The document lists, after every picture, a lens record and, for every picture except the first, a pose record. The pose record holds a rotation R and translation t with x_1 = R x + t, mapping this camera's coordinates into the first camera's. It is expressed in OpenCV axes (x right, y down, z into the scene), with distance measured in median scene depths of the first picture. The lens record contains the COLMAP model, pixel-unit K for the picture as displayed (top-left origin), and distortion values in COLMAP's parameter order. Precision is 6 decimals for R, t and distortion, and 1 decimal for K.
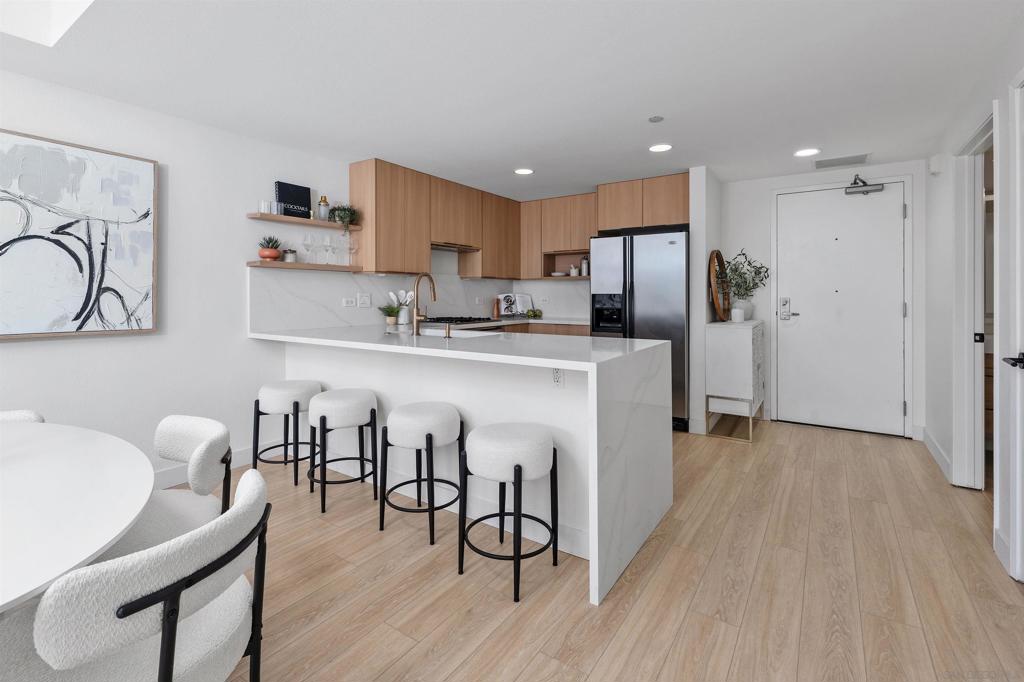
lens RADIAL K [[468.8, 0, 508.6], [0, 468.8, 295.9], [0, 0, 1]] dist [-0.000987, -0.000139]
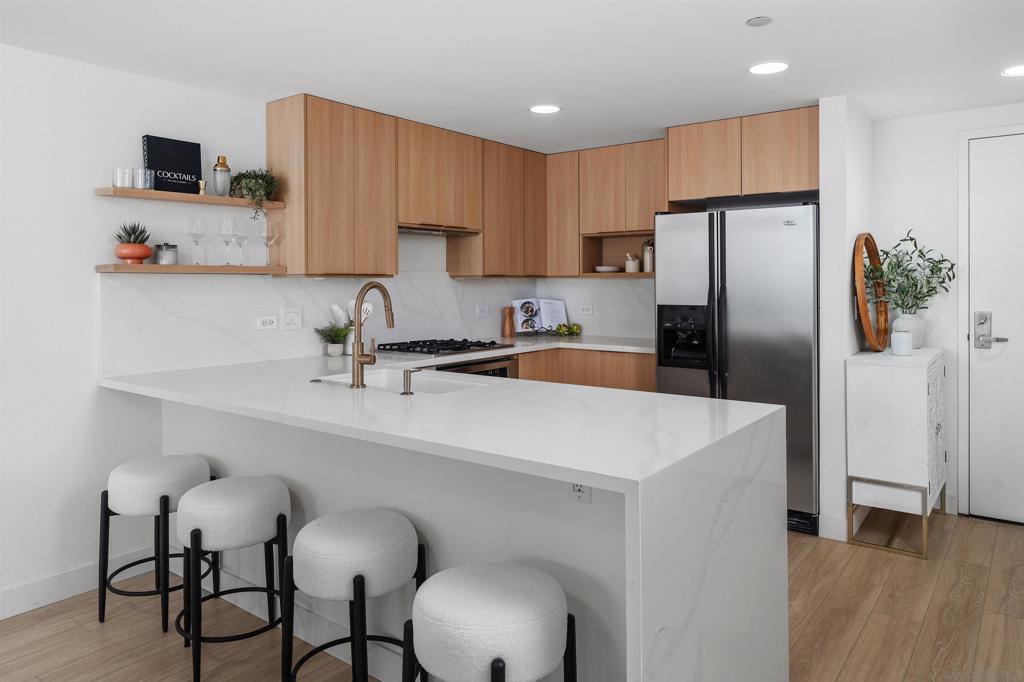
lens RADIAL K [[691.3, 0, 506.7], [0, 691.3, 288.7], [0, 0, 1]] dist [-0.008833, 0.004205]
pose [[0.998228, -0.003626, -0.059387, 0.040742], [0.004203, 0.999945, 0.009594, -0.043374], [0.059349, -0.009826, 0.998189, 0.100405]]
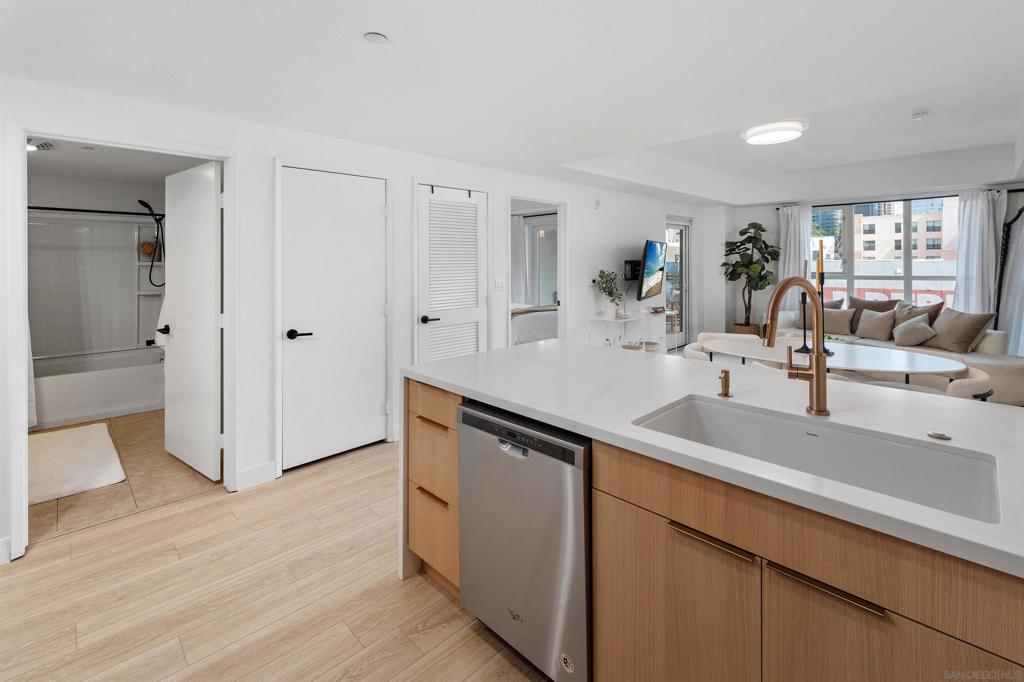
lens RADIAL K [[469.6, 0, 504.8], [0, 469.6, 261.5], [0, 0, 1]] dist [0.002029, -0.000040]
pose [[-0.979868, 0.008012, 0.199485, 0.012100], [0.008379, 0.999964, 0.000996, -0.059219], [-0.199469, 0.002647, -0.979900, 1.284708]]
